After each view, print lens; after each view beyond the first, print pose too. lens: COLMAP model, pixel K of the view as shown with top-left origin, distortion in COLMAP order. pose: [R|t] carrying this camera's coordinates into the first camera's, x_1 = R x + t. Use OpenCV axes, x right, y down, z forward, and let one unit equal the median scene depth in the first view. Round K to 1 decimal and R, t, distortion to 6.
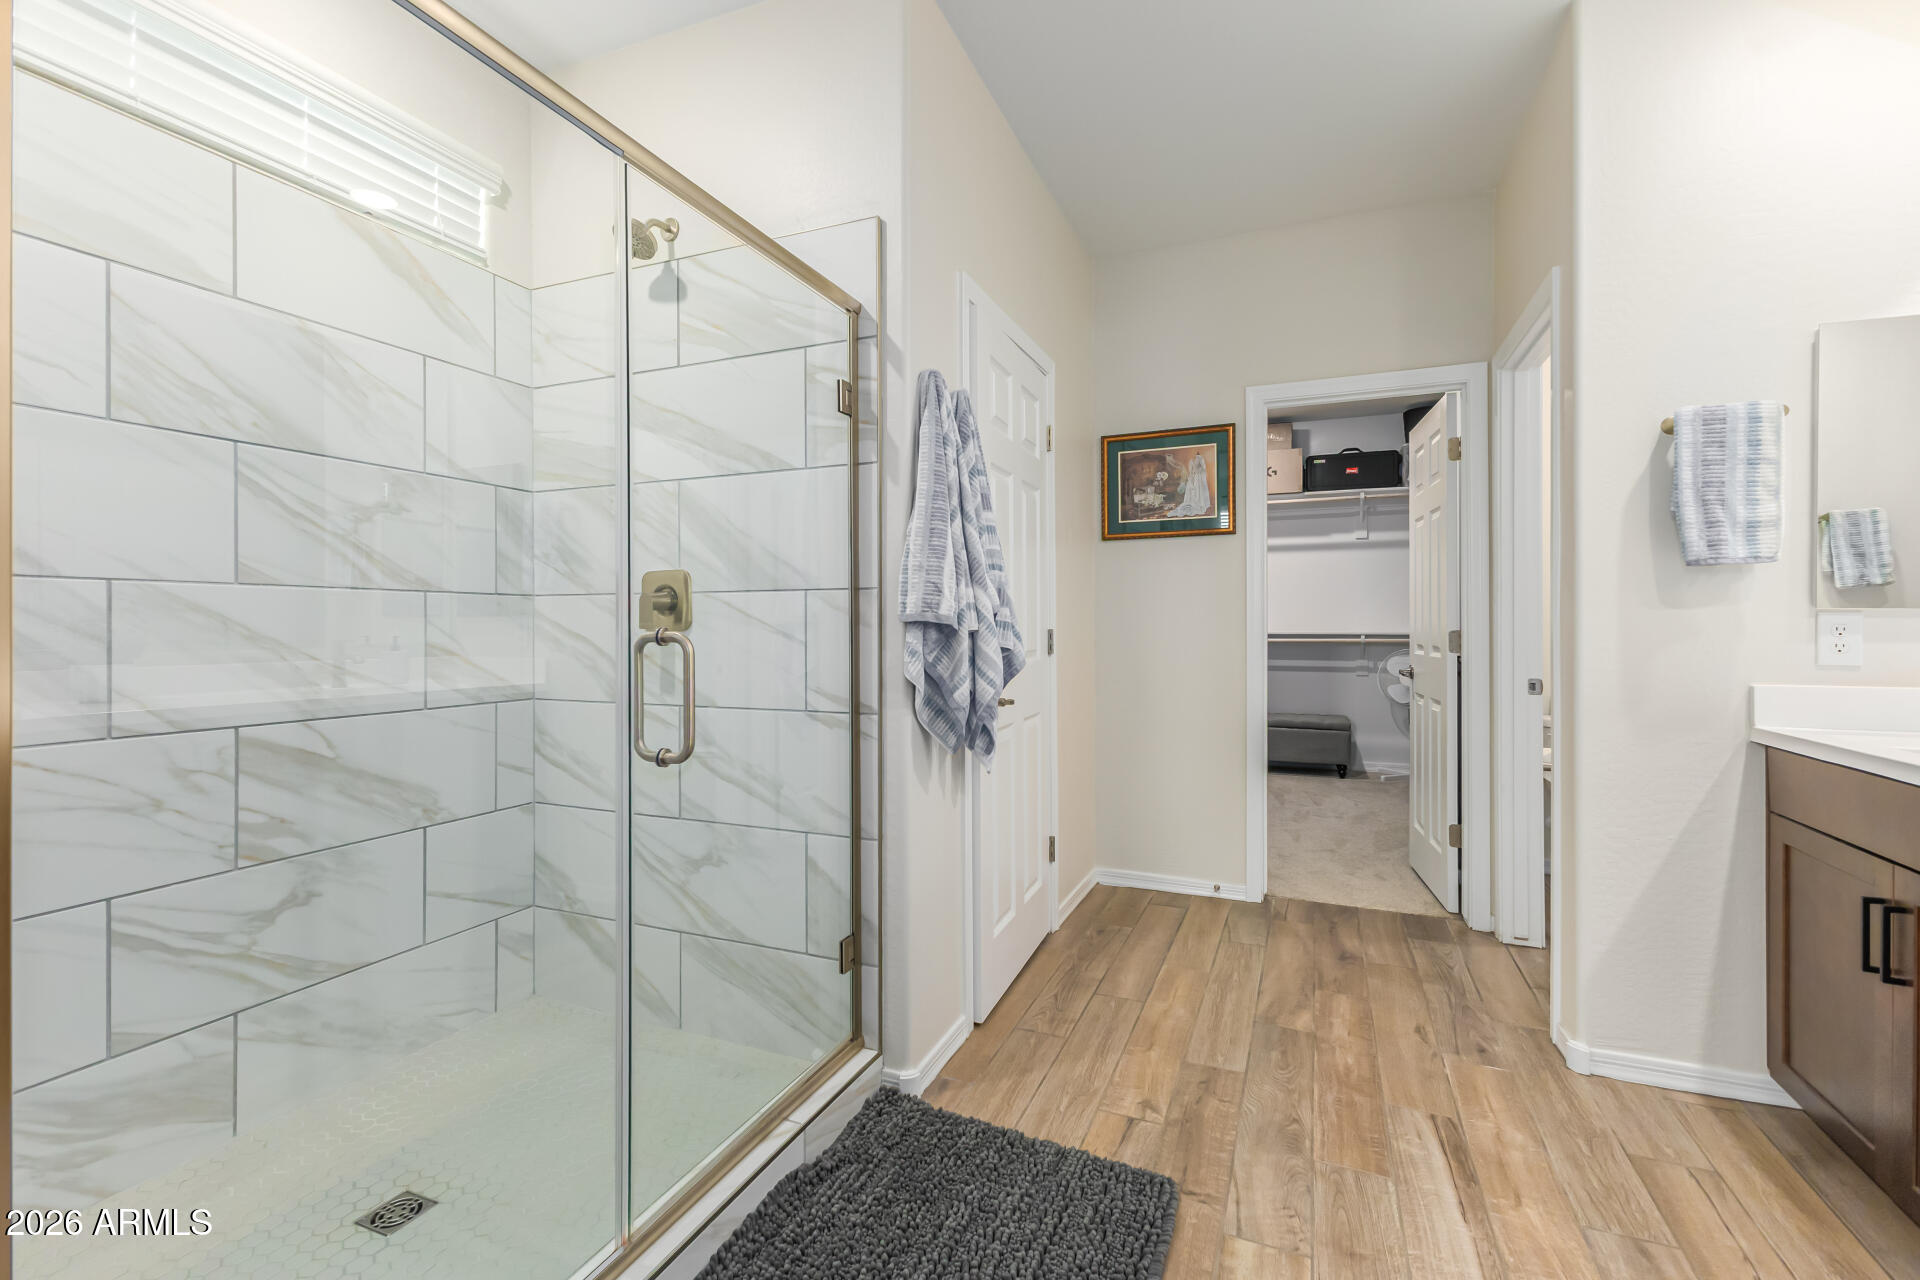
lens RADIAL K [[834.2, 0, 955.9], [0, 834.2, 626.3], [0, 0, 1]] dist [0.015854, -0.004124]
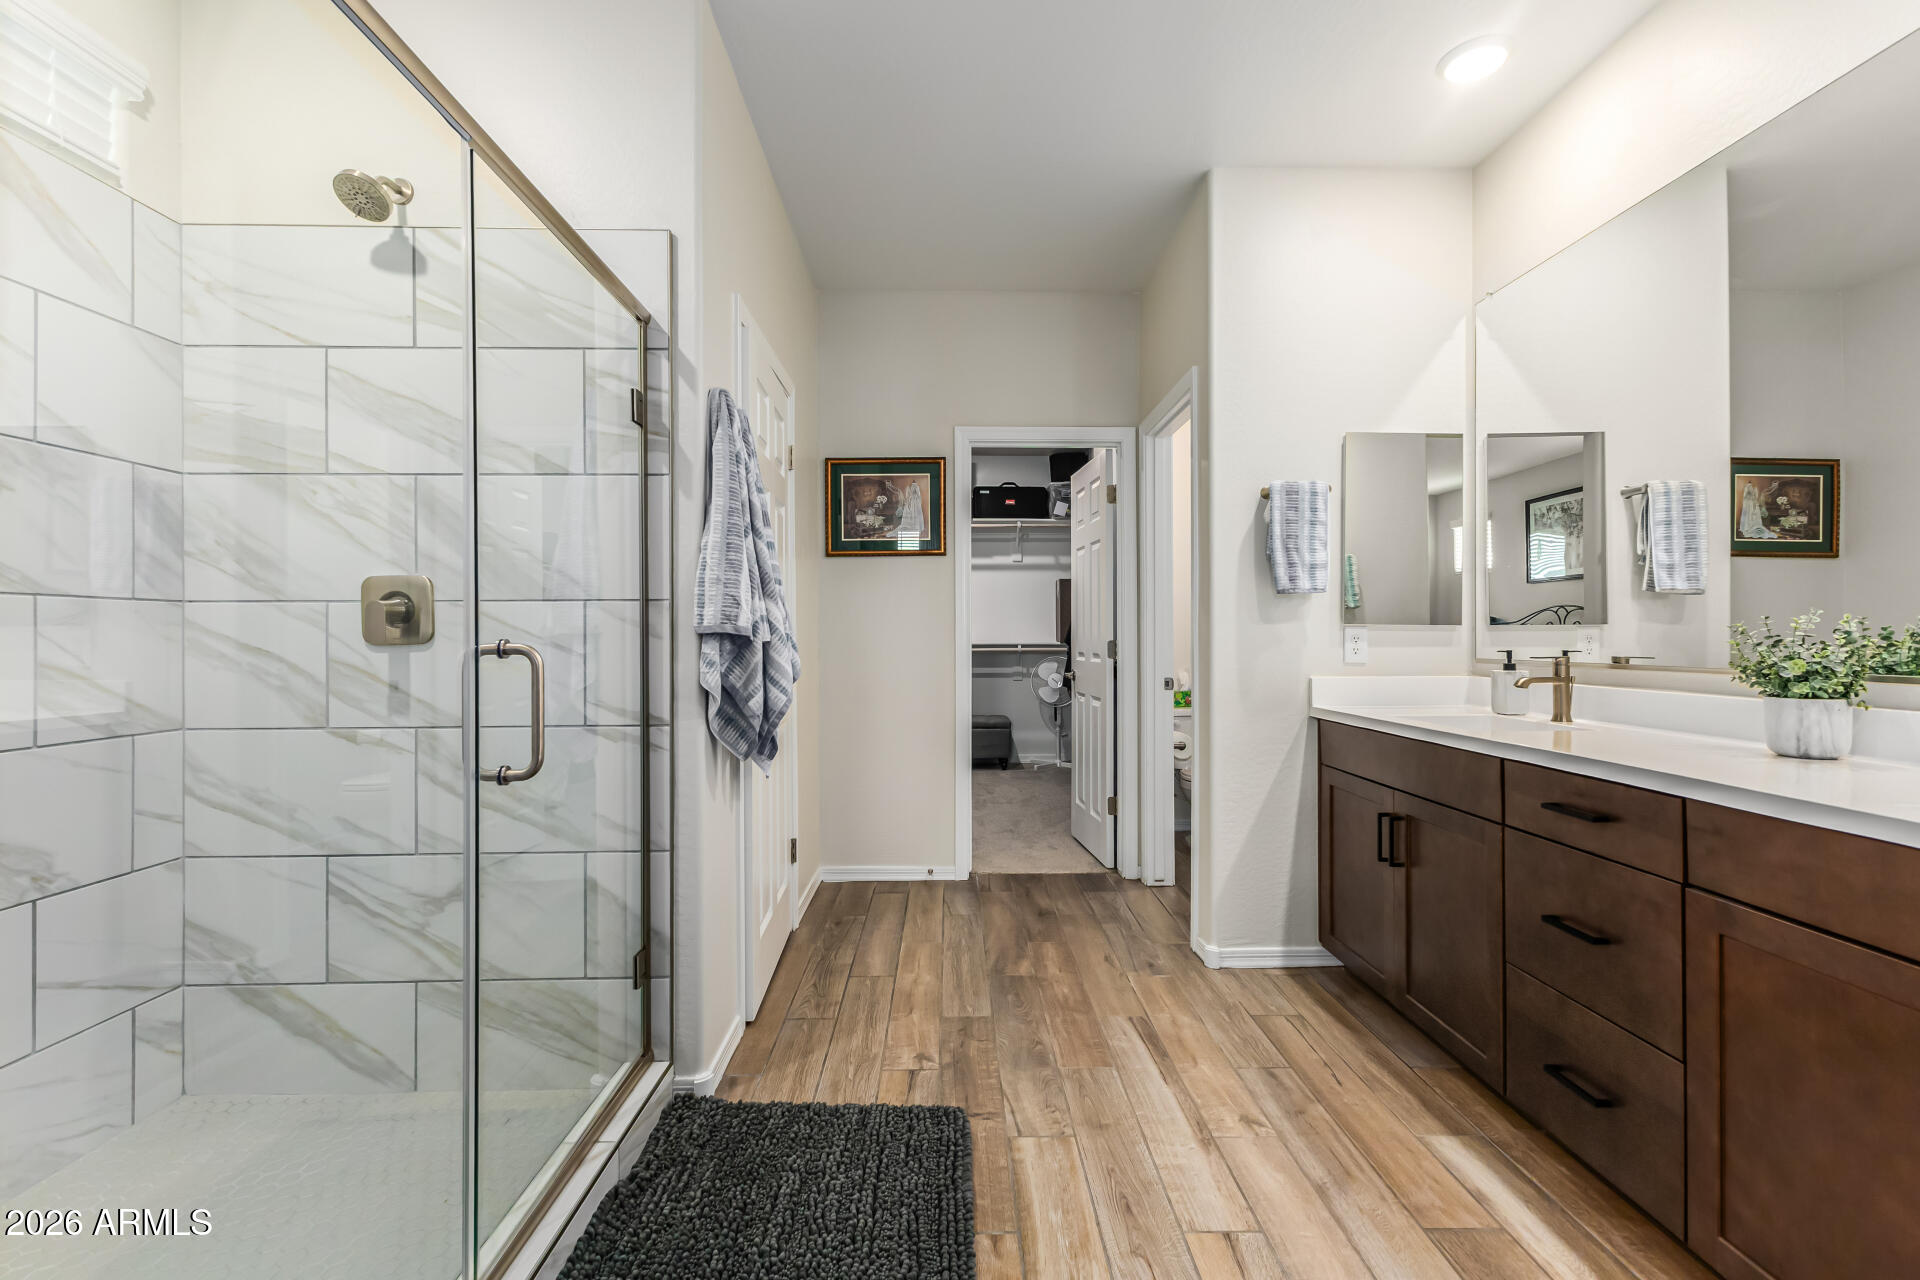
lens RADIAL K [[834.2, 0, 959.0], [0, 834.2, 637.4], [0, 0, 1]] dist [0.015854, -0.004124]
pose [[0.913289, -0.002446, 0.407305, -0.182612], [0.002789, 0.999996, -0.000247, 0.000555], [-0.407303, 0.001362, 0.913292, -0.059137]]
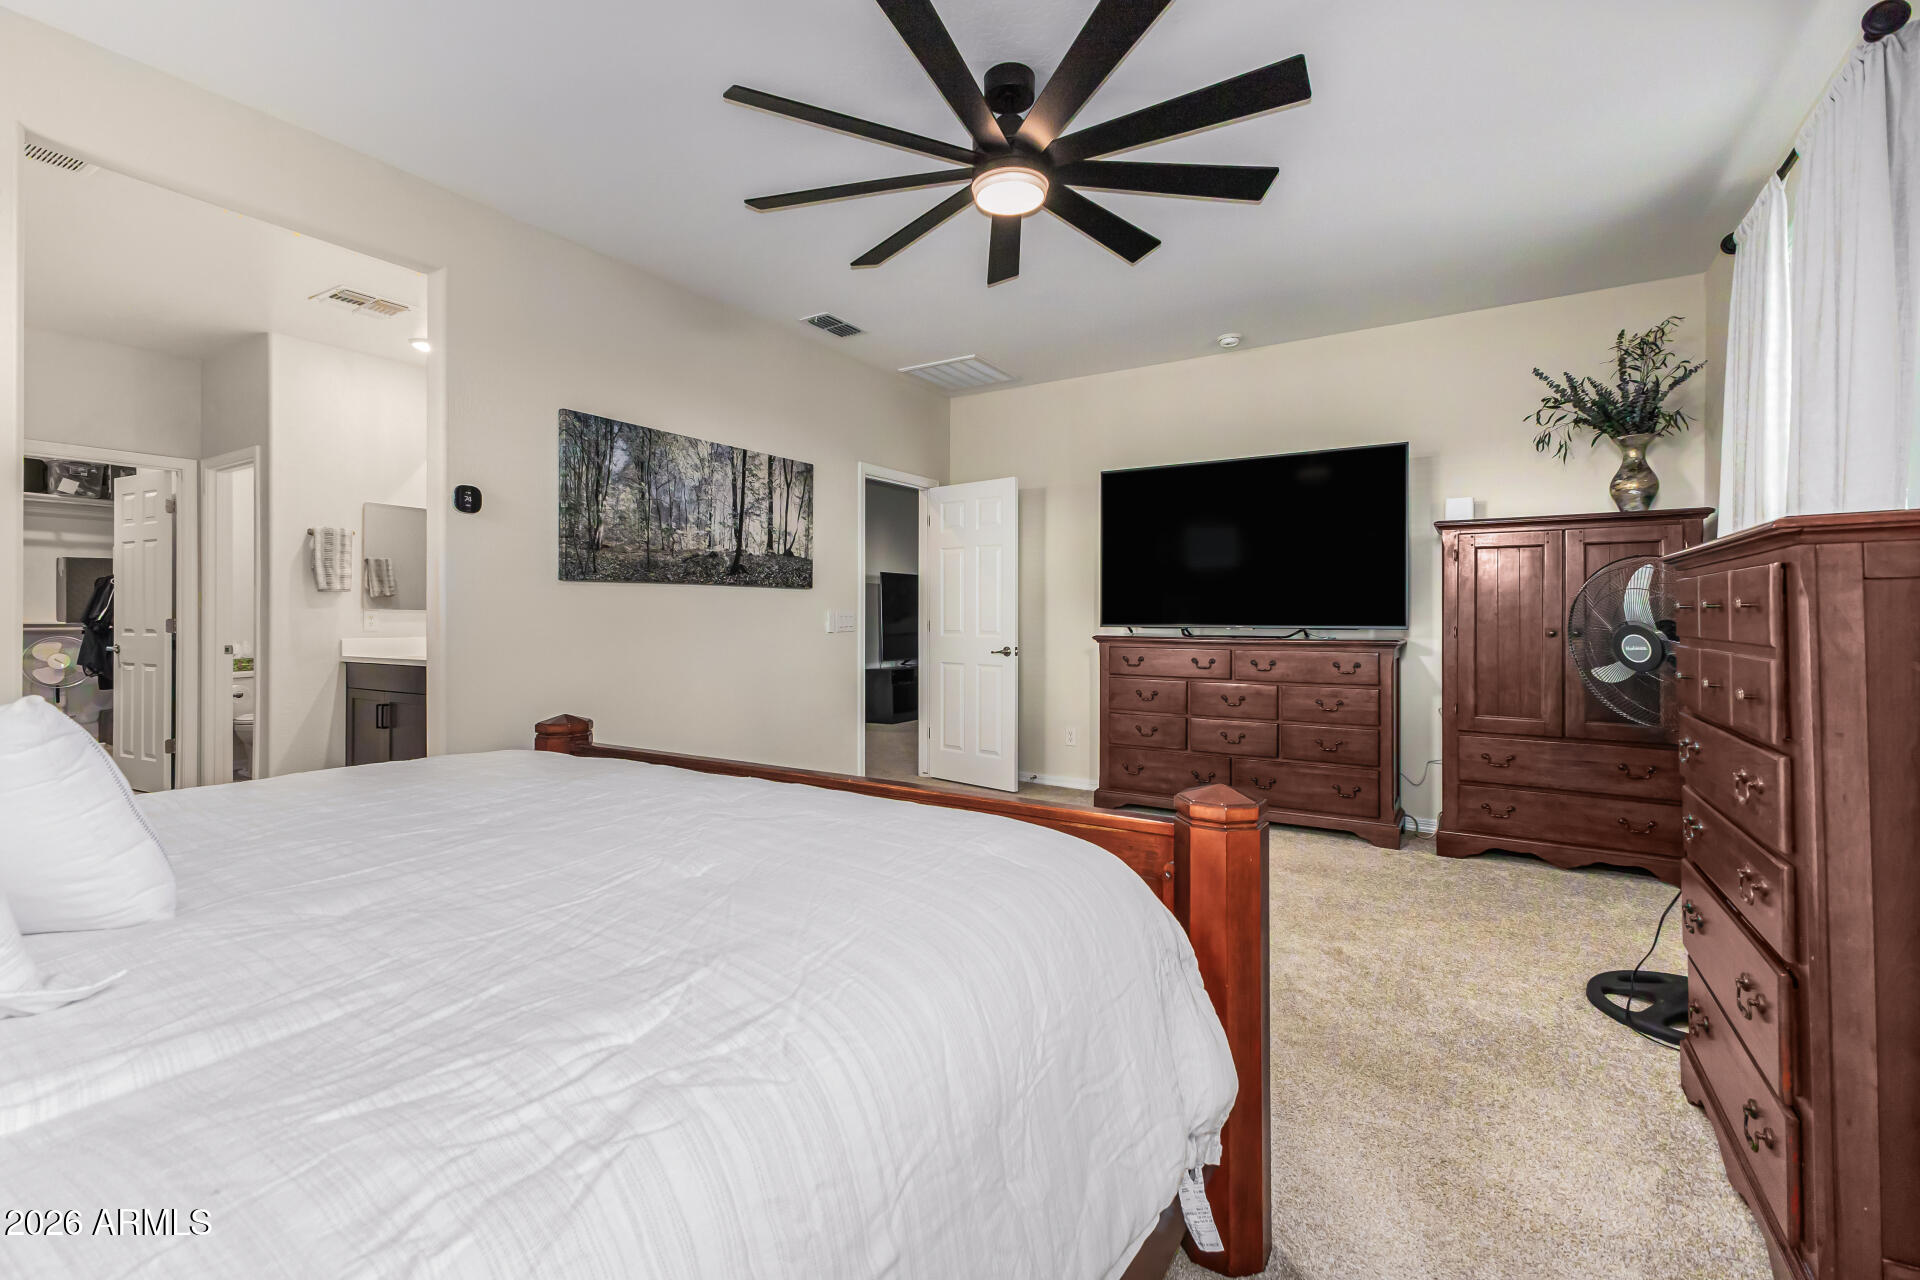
lens RADIAL K [[834.2, 0, 963.4], [0, 834.2, 614.1], [0, 0, 1]] dist [0.015854, -0.004124]
pose [[0.151046, 0.005653, 0.988511, -1.230578], [0.000467, 0.999983, -0.005790, 0.010244], [-0.988527, 0.001336, 0.151041, -1.189726]]
